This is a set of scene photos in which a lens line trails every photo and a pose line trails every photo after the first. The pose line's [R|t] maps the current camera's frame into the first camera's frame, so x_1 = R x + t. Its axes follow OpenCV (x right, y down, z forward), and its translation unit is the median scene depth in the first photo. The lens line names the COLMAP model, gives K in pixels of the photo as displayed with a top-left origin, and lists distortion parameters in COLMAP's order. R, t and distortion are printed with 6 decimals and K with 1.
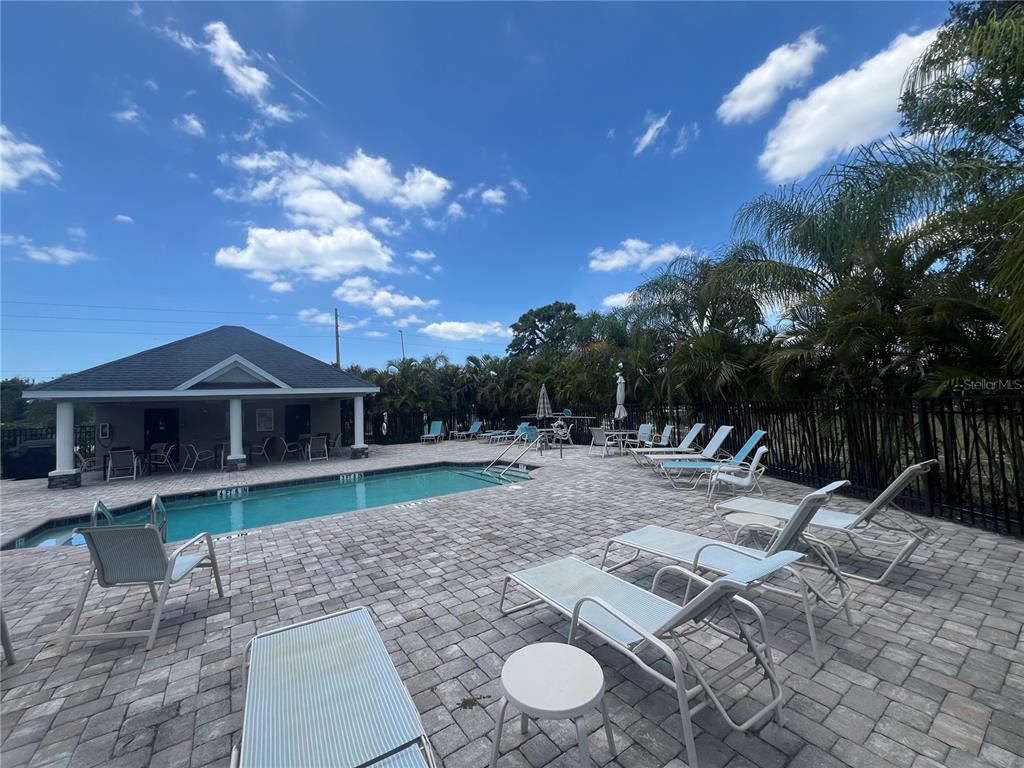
lens RADIAL K [[407.5, 0, 511.4], [0, 407.5, 419.4], [0, 0, 1]] dist [0.004578, 0.000355]
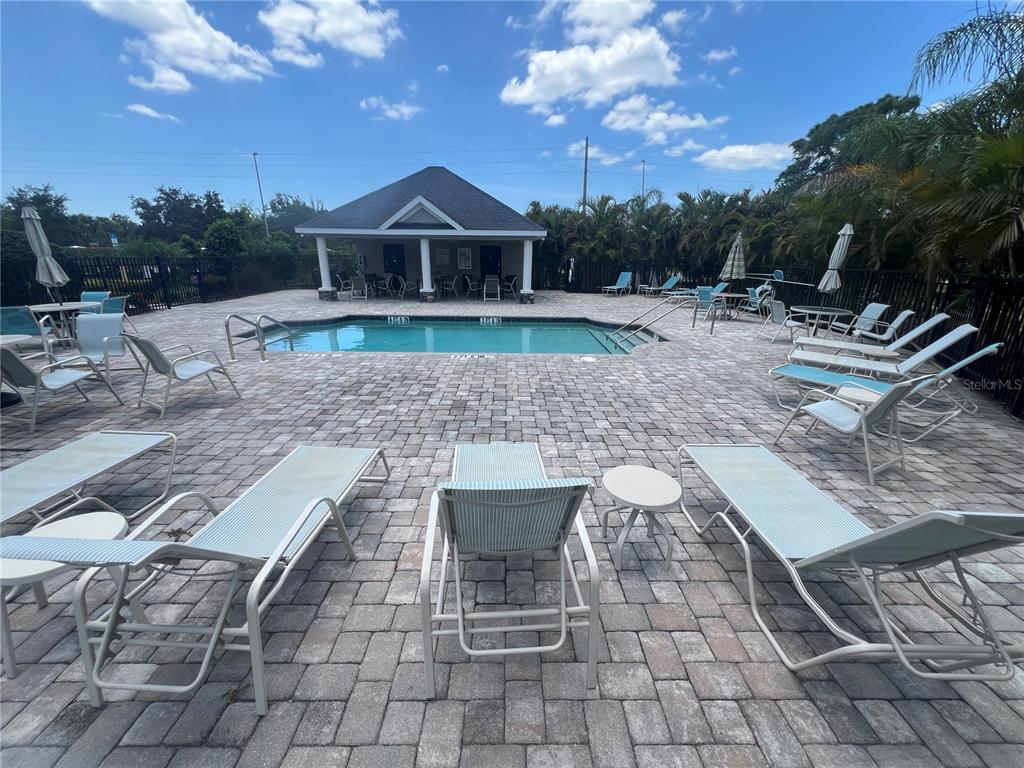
lens RADIAL K [[409.3, 0, 512.0], [0, 409.3, 384.0], [0, 0, 1]] dist [-0.000389, 0.000054]
pose [[0.830283, 0.218853, -0.512575, 0.270199], [-0.067352, 0.952337, 0.297519, -0.025854], [0.553258, -0.212502, 0.805450, 0.157406]]
